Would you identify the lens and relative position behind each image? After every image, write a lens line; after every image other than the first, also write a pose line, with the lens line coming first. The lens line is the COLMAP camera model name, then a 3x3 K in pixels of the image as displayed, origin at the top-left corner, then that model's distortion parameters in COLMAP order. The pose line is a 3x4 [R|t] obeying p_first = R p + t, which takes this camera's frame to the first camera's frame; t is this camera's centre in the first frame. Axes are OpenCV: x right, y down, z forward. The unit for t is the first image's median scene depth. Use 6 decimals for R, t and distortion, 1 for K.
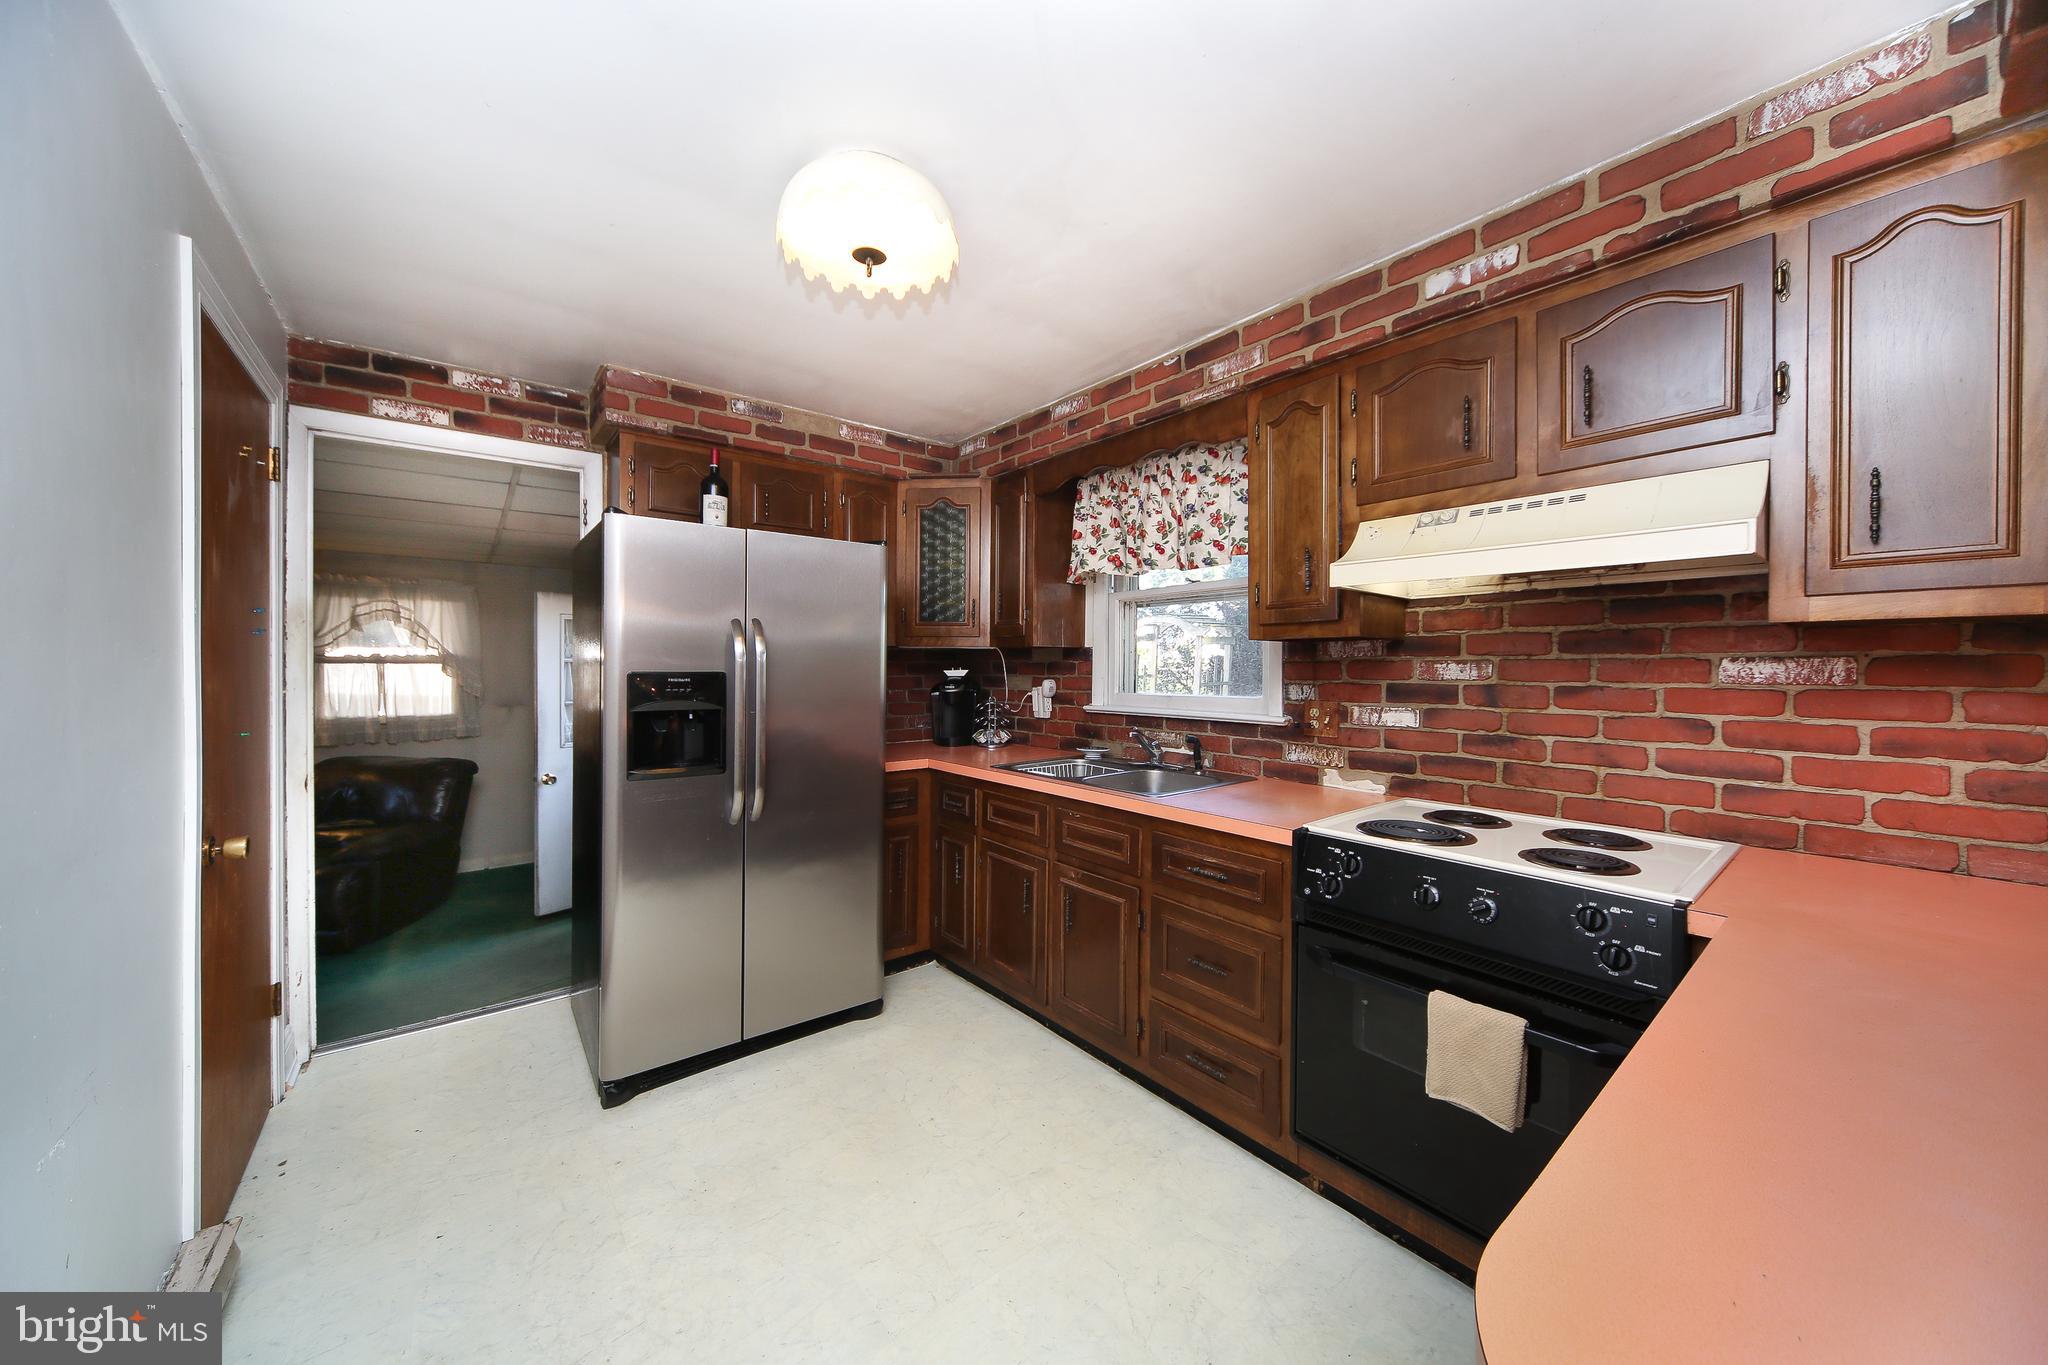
lens RADIAL K [[712.6, 0, 1005.7], [0, 712.6, 680.2], [0, 0, 1]] dist [-0.003429, 0.000328]
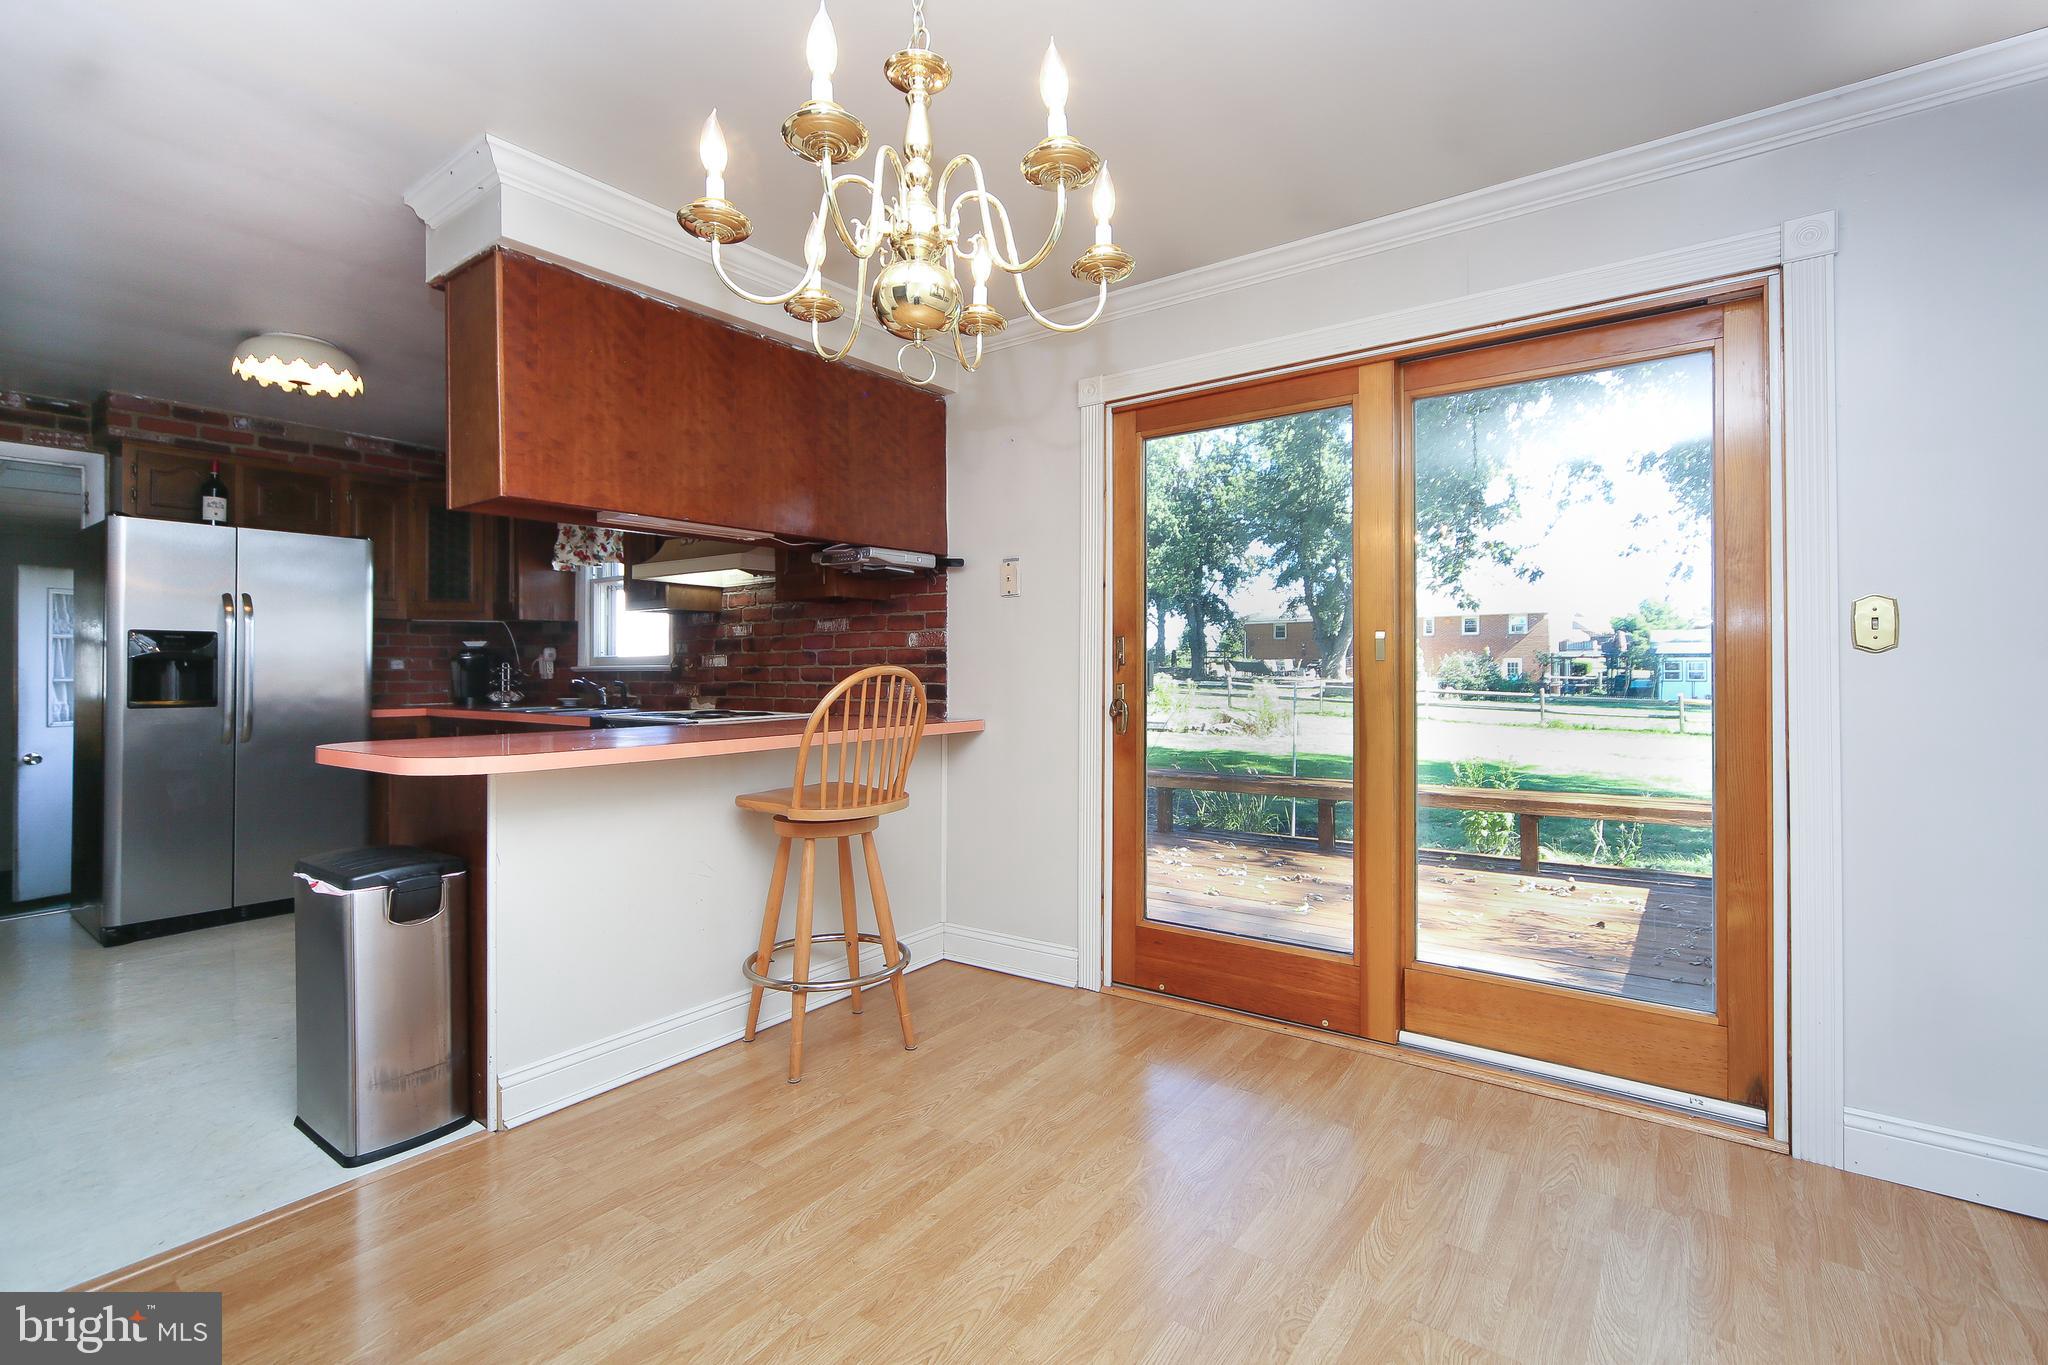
lens RADIAL K [[935.6, 0, 1030.7], [0, 935.6, 666.0], [0, 0, 1]] dist [0.003337, -0.001175]
pose [[0.963508, -0.008153, 0.267556, 0.509746], [0.013644, 0.999733, -0.018671, 0.086352], [-0.267333, 0.021640, 0.963361, -0.929196]]
